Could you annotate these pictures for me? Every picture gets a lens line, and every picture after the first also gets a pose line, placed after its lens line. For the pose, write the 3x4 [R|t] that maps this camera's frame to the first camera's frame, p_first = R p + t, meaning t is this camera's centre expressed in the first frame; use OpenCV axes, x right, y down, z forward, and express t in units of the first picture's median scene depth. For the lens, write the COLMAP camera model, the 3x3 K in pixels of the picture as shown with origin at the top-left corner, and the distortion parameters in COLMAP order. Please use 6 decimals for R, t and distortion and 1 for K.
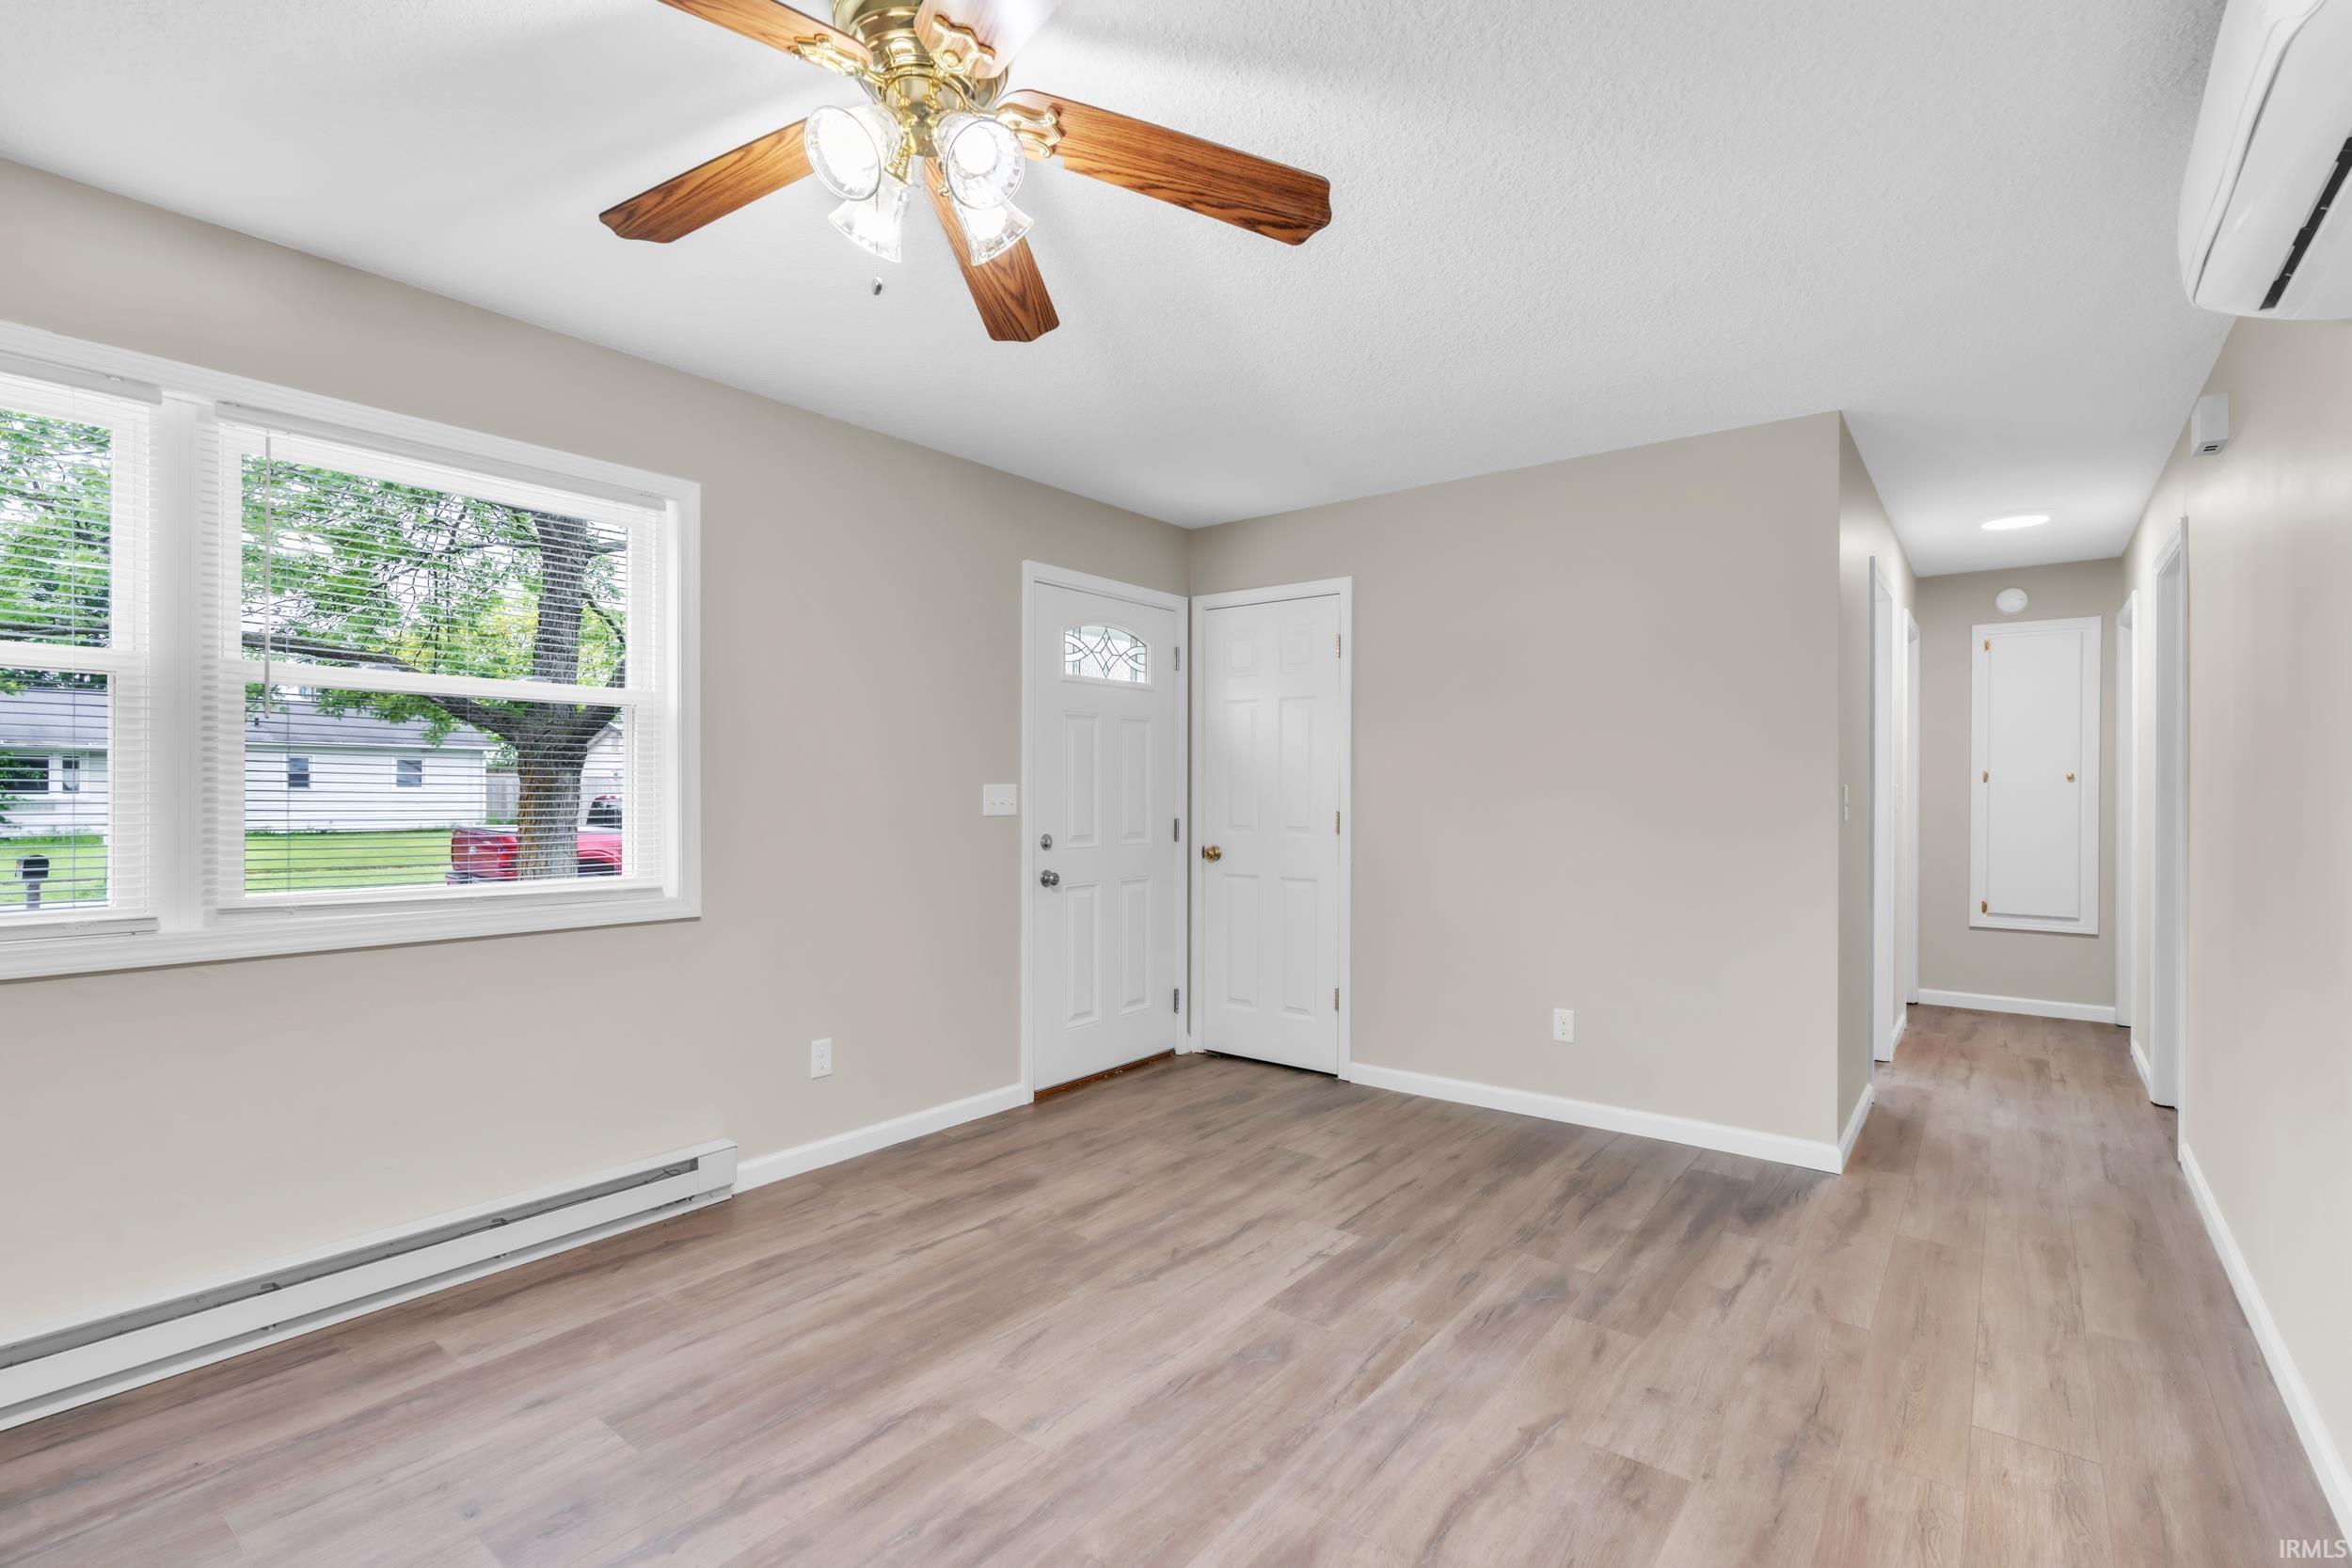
lens RADIAL K [[1078.3, 0, 1181.5], [0, 1078.3, 793.4], [0, 0, 1]] dist [-0.002625, 0.000087]
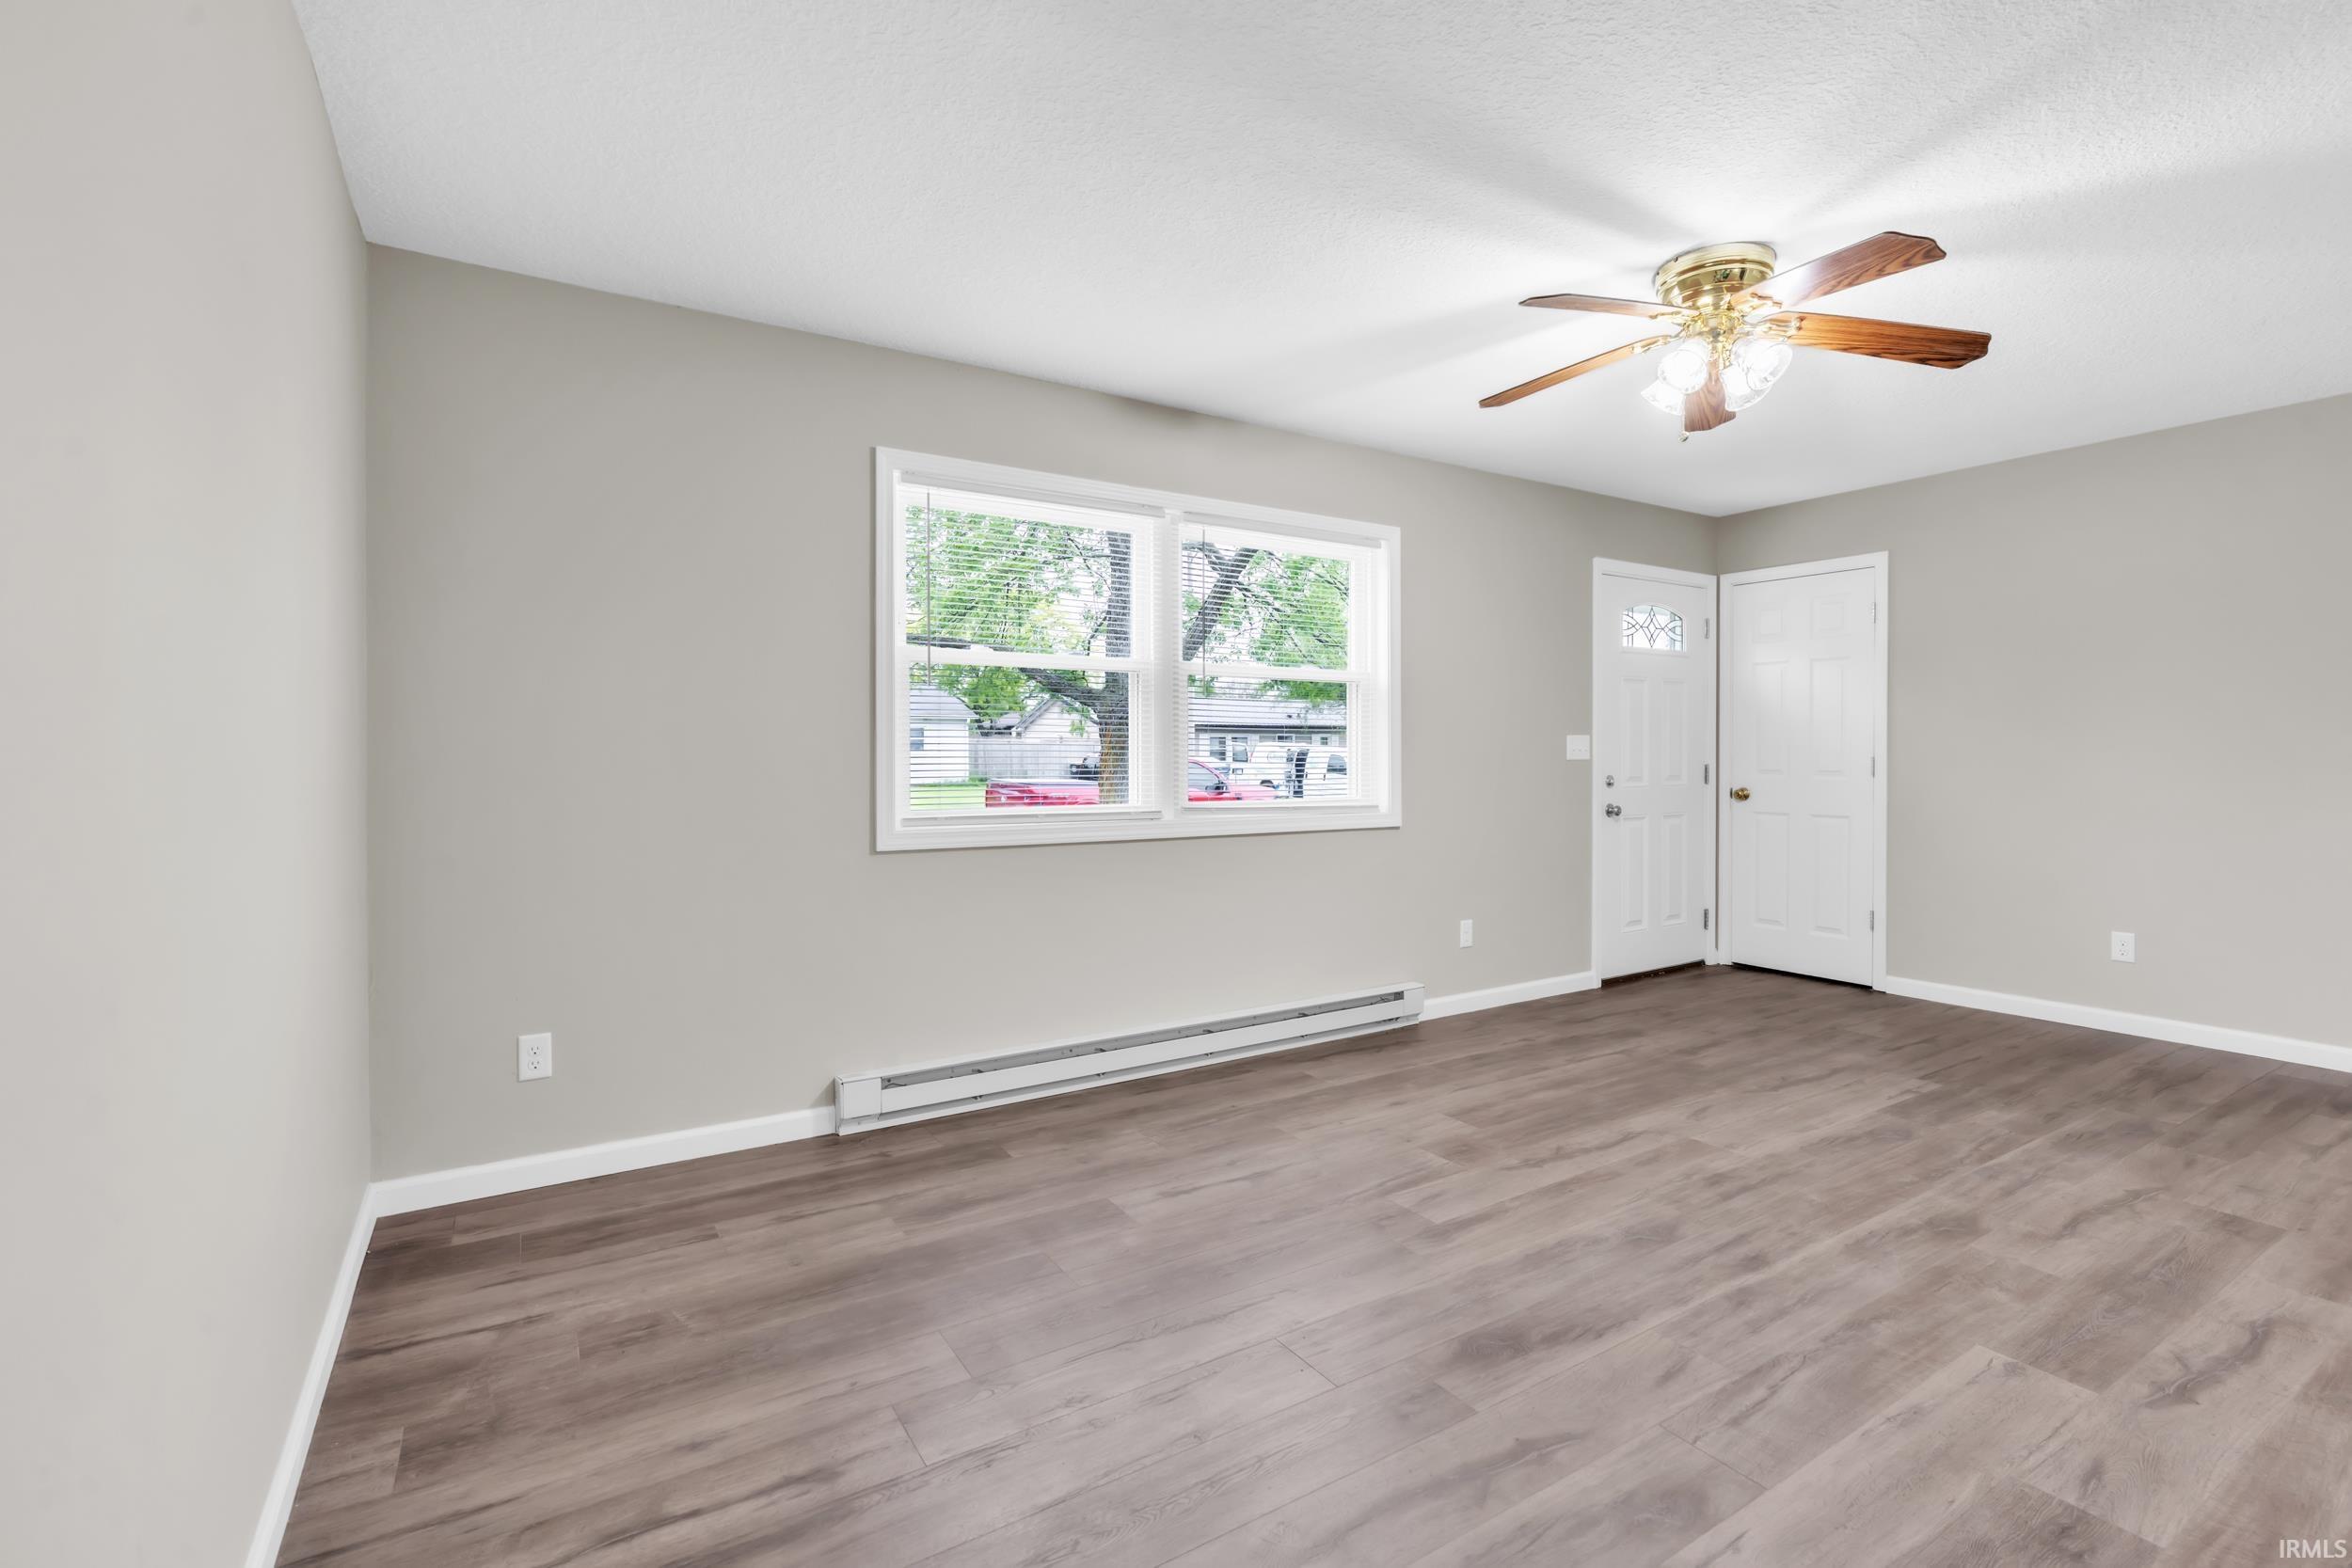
lens RADIAL K [[1067.1, 0, 1193.8], [0, 1067.1, 760.3], [0, 0, 1]] dist [0.002349, -0.000574]
pose [[0.944844, -0.003162, -0.327504, -0.247560], [0.004436, 0.999985, 0.003141, 0.020504], [0.327490, -0.004421, 0.944844, -0.464484]]
